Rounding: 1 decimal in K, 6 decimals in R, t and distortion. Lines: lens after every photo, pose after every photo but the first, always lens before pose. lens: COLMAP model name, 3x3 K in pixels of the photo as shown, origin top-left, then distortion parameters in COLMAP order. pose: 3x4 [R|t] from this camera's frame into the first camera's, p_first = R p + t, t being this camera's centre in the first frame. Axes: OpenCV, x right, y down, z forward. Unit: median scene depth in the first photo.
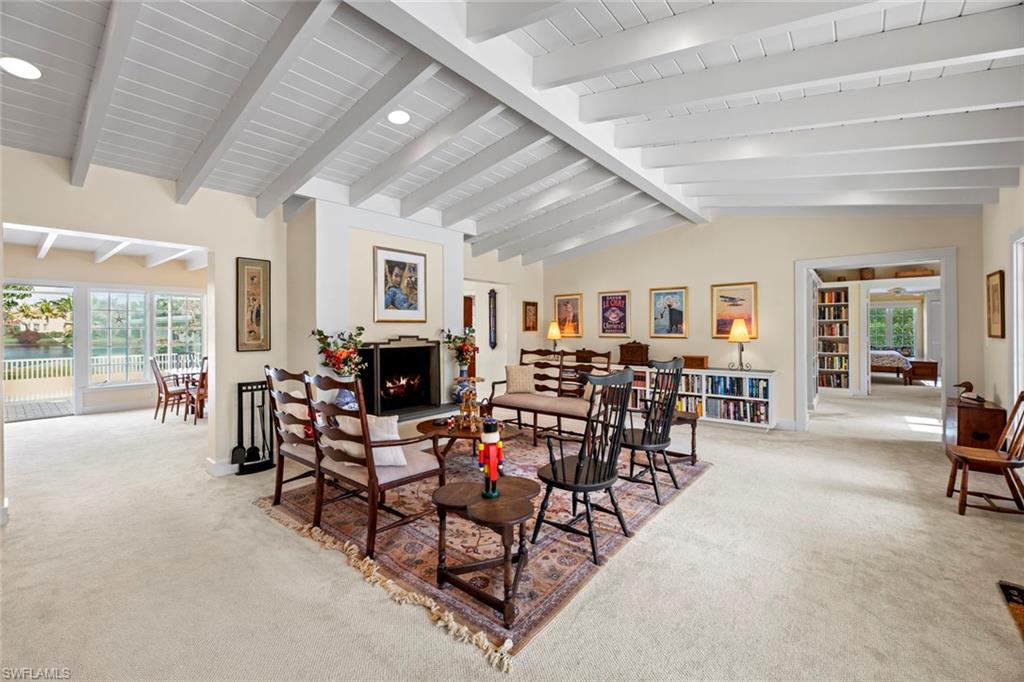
lens RADIAL K [[419.0, 0, 512.1], [0, 419.0, 327.3], [0, 0, 1]] dist [-0.004967, -0.000091]
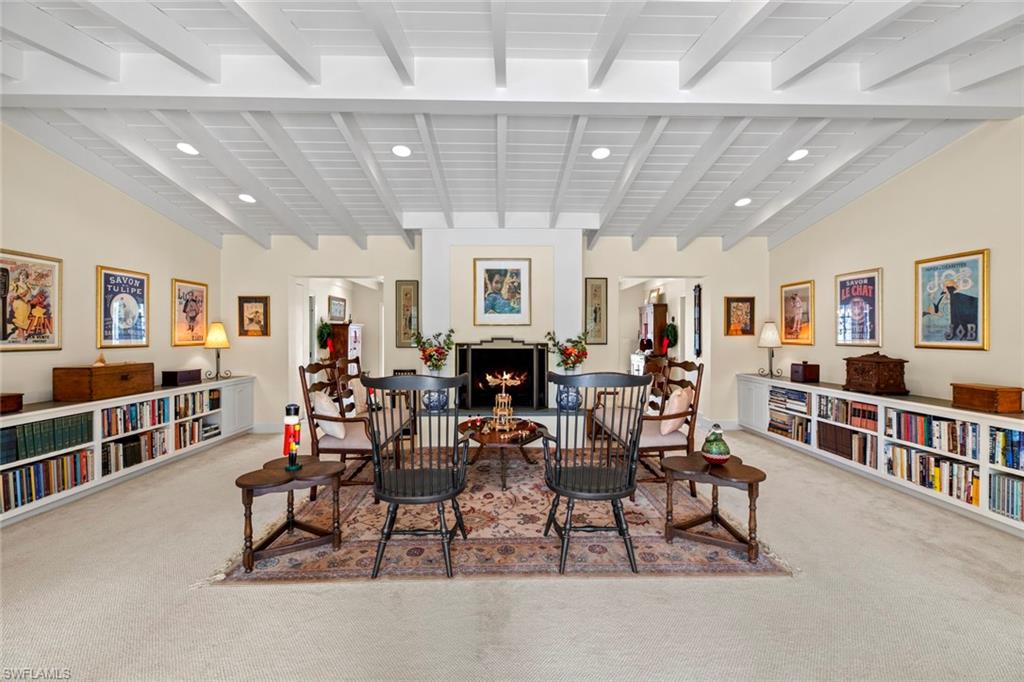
lens RADIAL K [[419.0, 0, 510.8], [0, 419.0, 336.3], [0, 0, 1]] dist [-0.004967, -0.000091]
pose [[0.656636, 0.006554, -0.754179, 0.529589], [-0.000749, 0.999967, 0.008039, 0.007054], [0.754207, -0.004714, 0.656619, 0.292603]]
